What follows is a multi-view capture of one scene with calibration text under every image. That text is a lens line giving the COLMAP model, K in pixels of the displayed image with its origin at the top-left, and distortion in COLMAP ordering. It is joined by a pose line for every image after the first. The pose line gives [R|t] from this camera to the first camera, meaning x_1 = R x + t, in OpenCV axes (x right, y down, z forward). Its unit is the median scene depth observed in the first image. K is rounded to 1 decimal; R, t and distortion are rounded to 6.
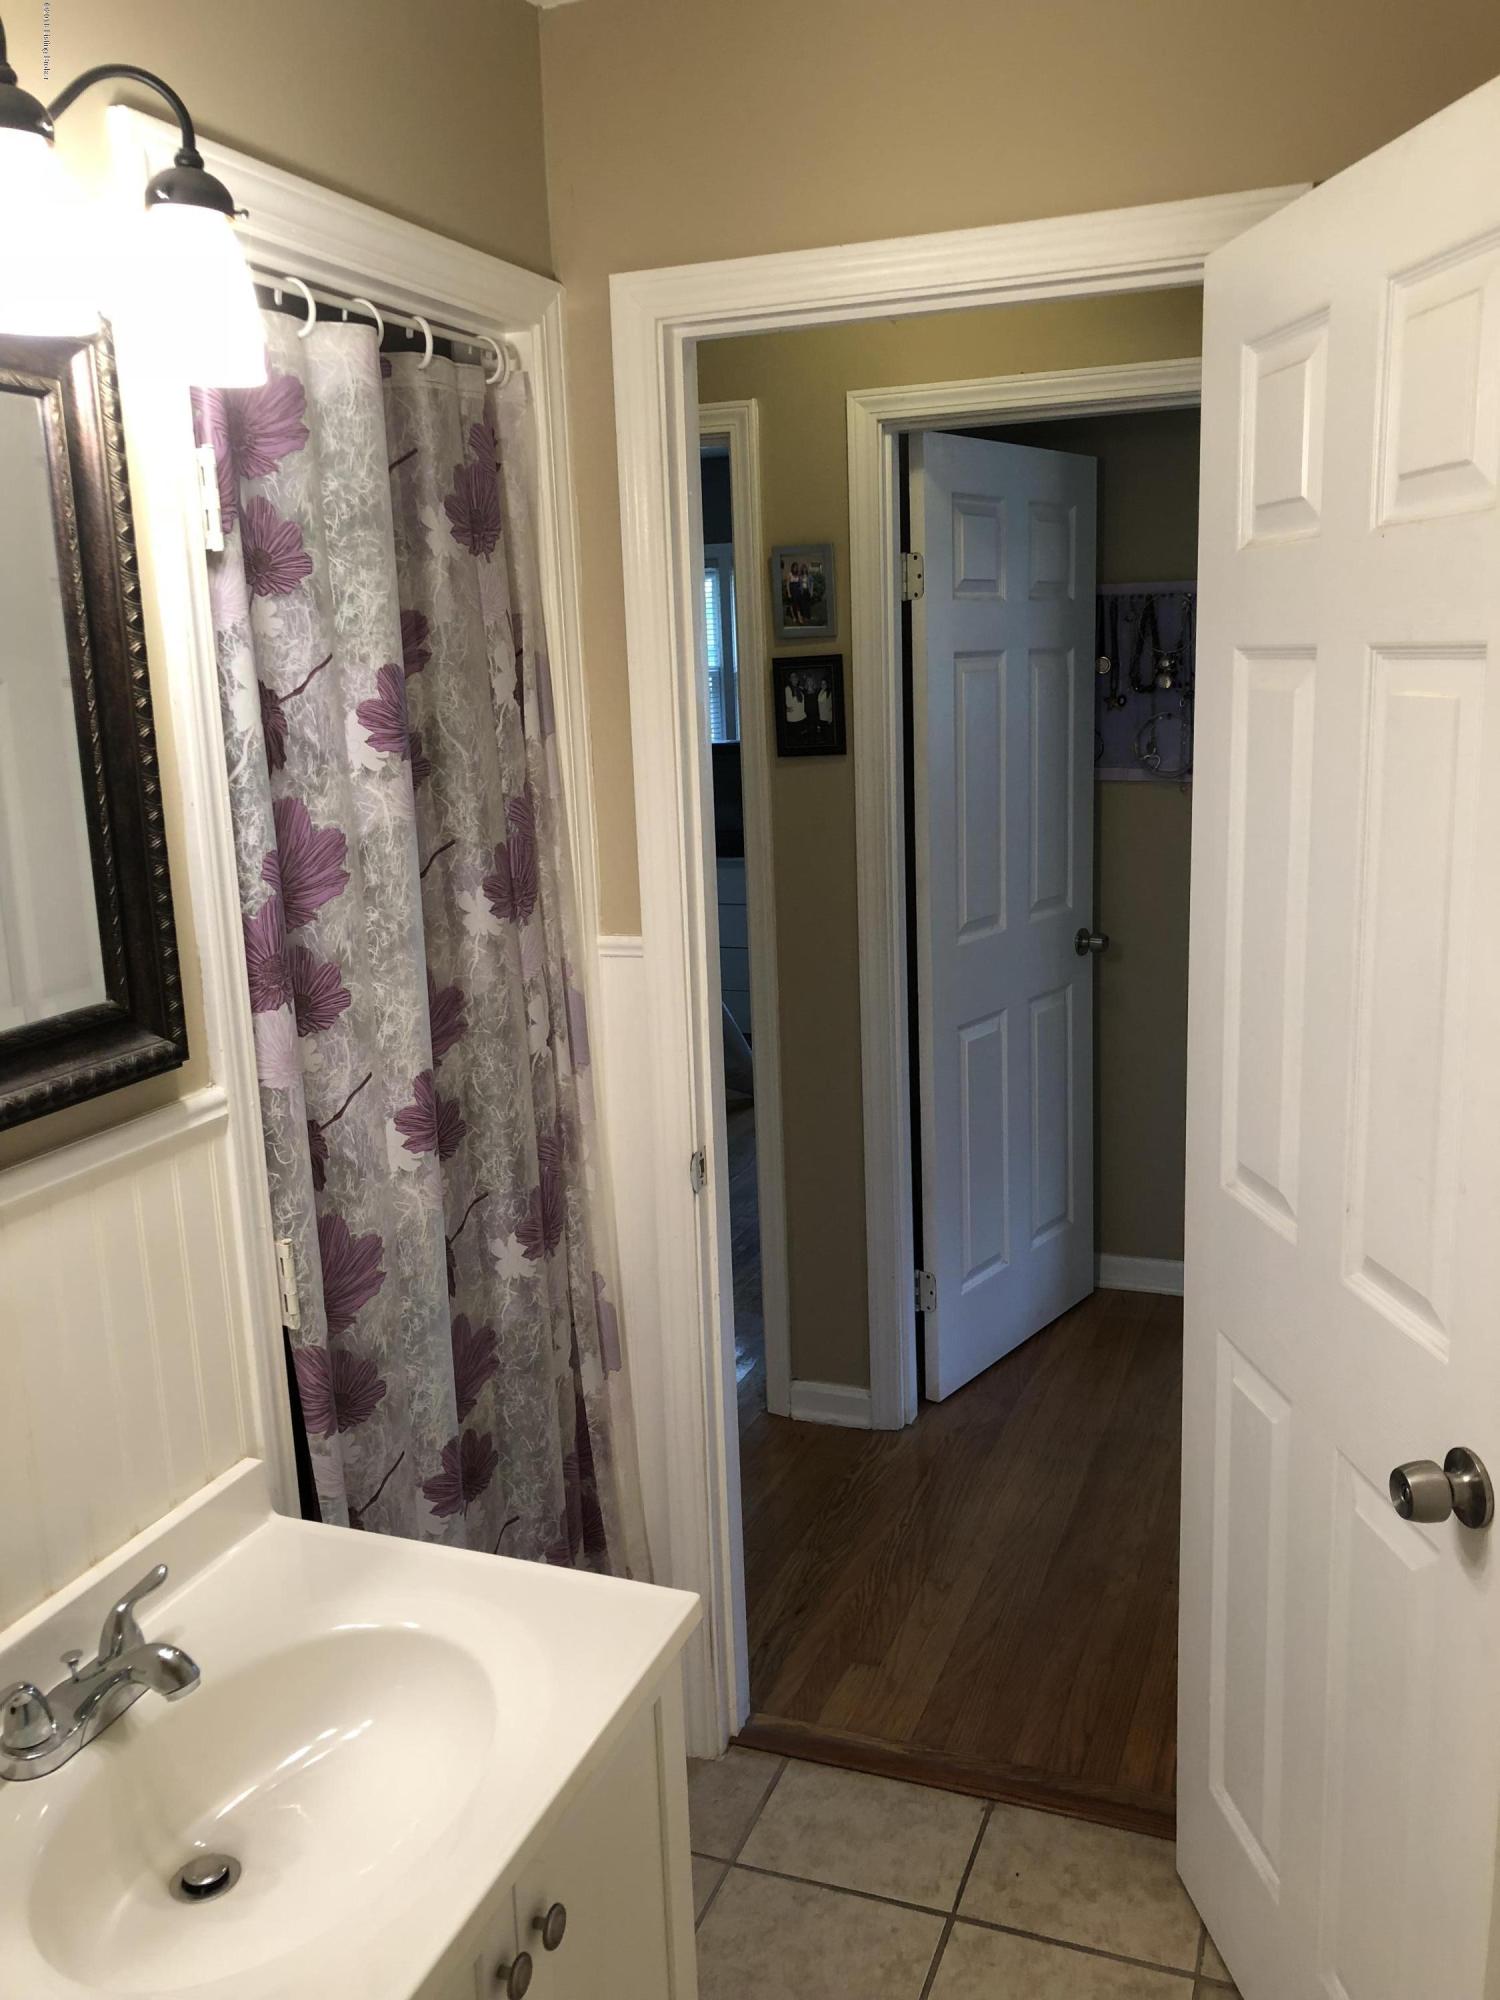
lens RADIAL K [[1636.4, 0, 750.0], [0, 1636.4, 1000.0], [0, 0, 1]] dist [0.010959, 0.005179]
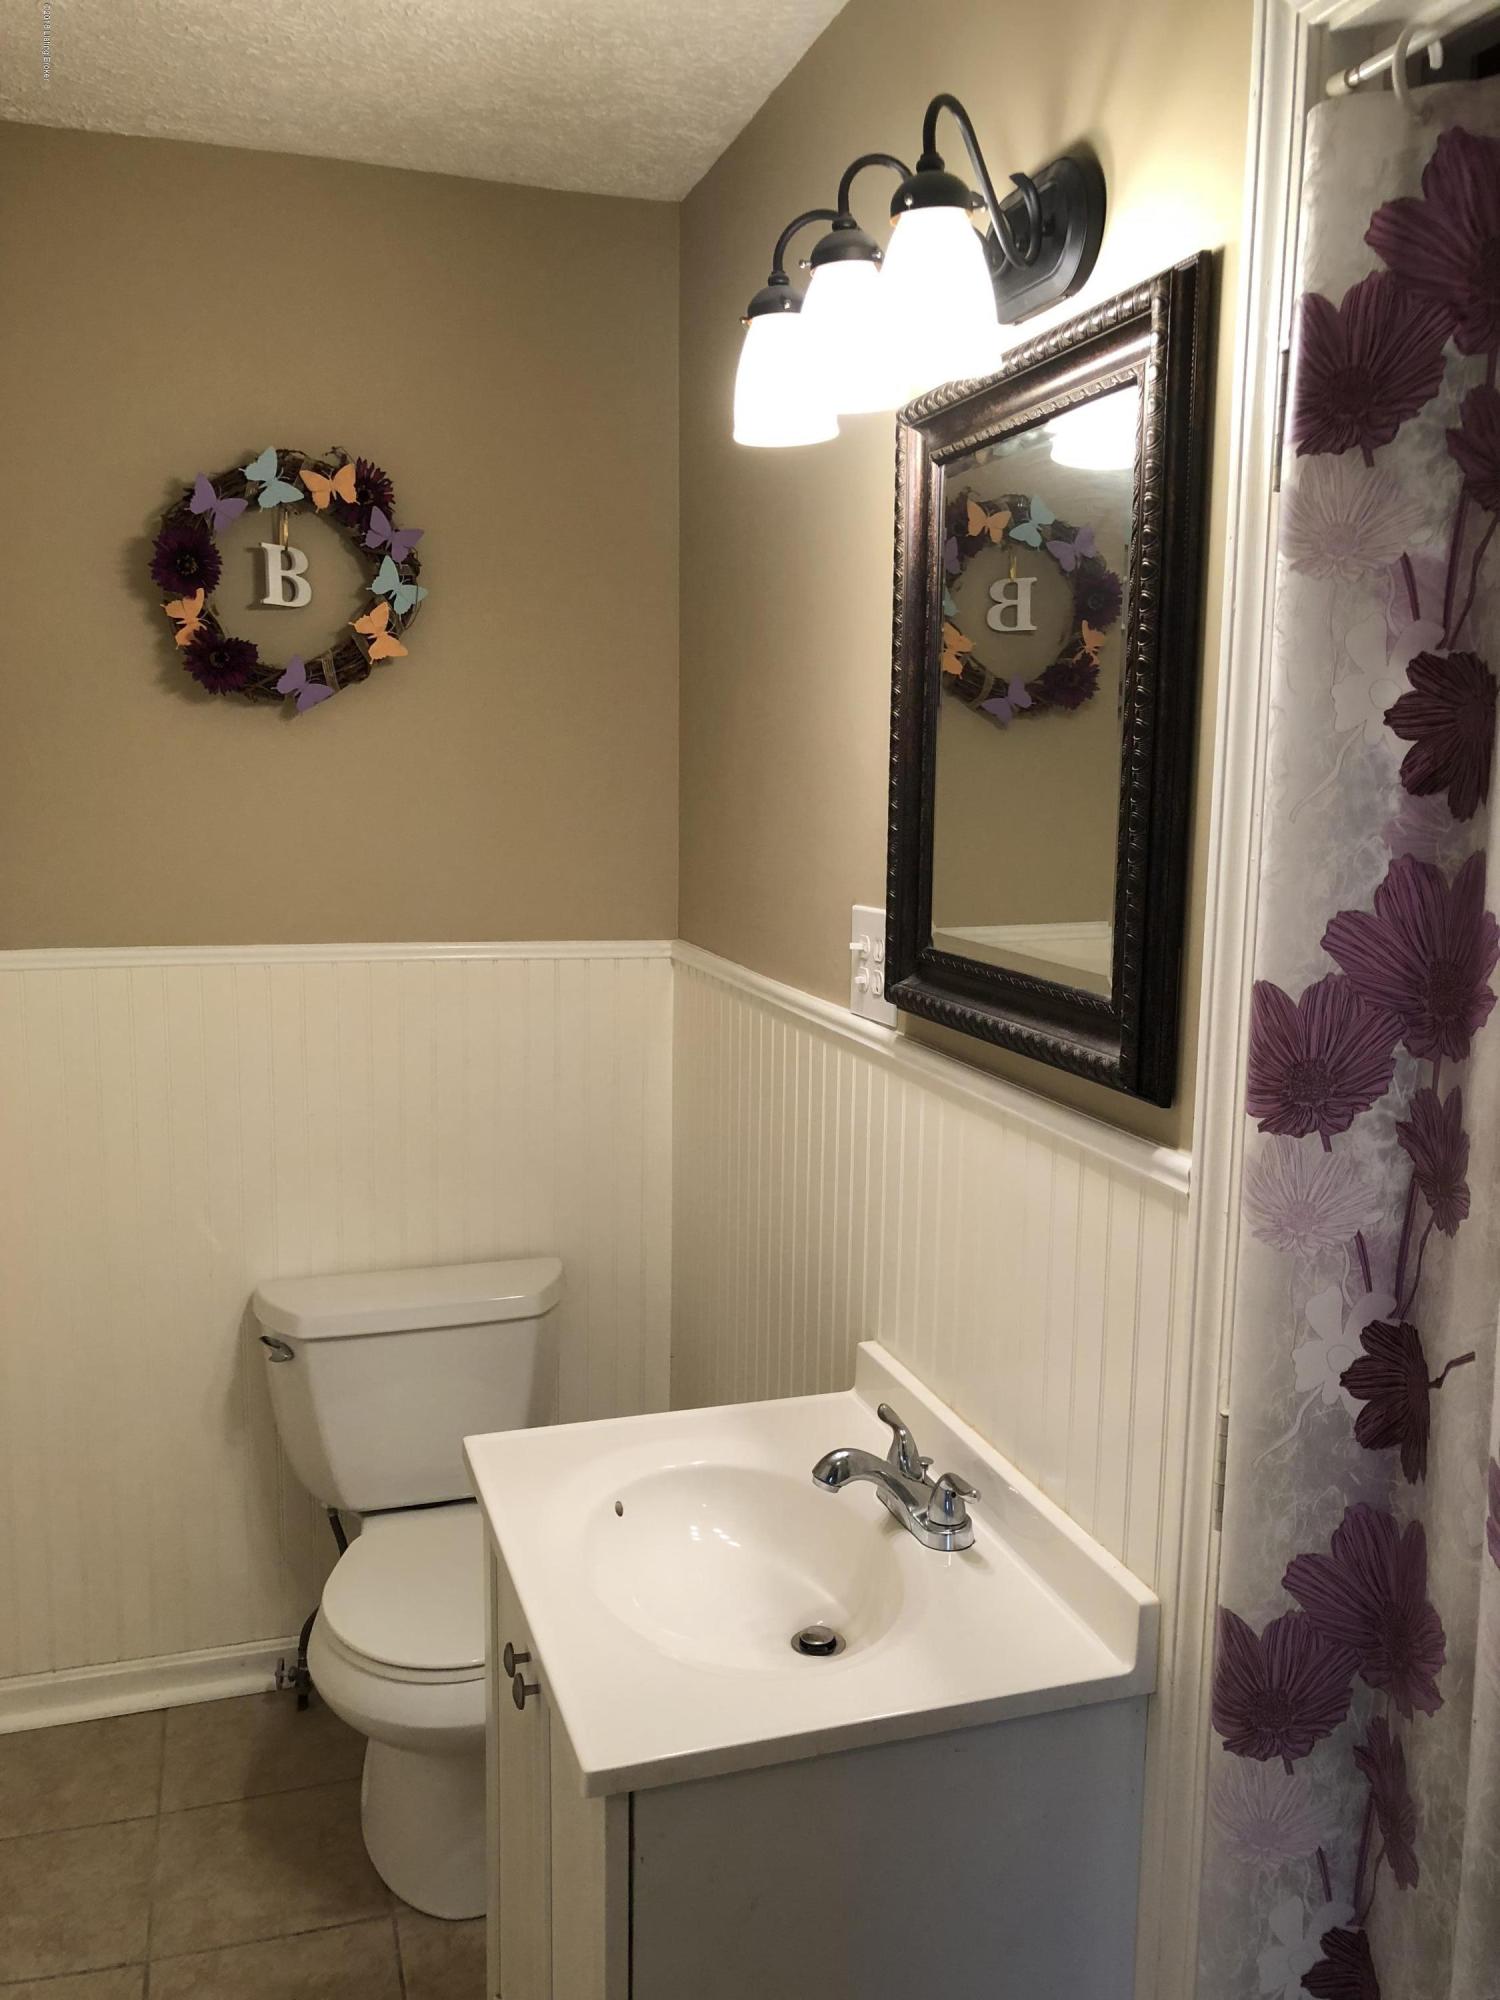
lens RADIAL K [[1636.4, 0, 750.0], [0, 1636.4, 1000.0], [0, 0, 1]] dist [0.010959, 0.005179]
pose [[-0.776291, 0.113837, -0.620011, 0.396733], [-0.119165, 0.939325, 0.321666, -0.294967], [0.619009, 0.323590, -0.715624, 1.612304]]
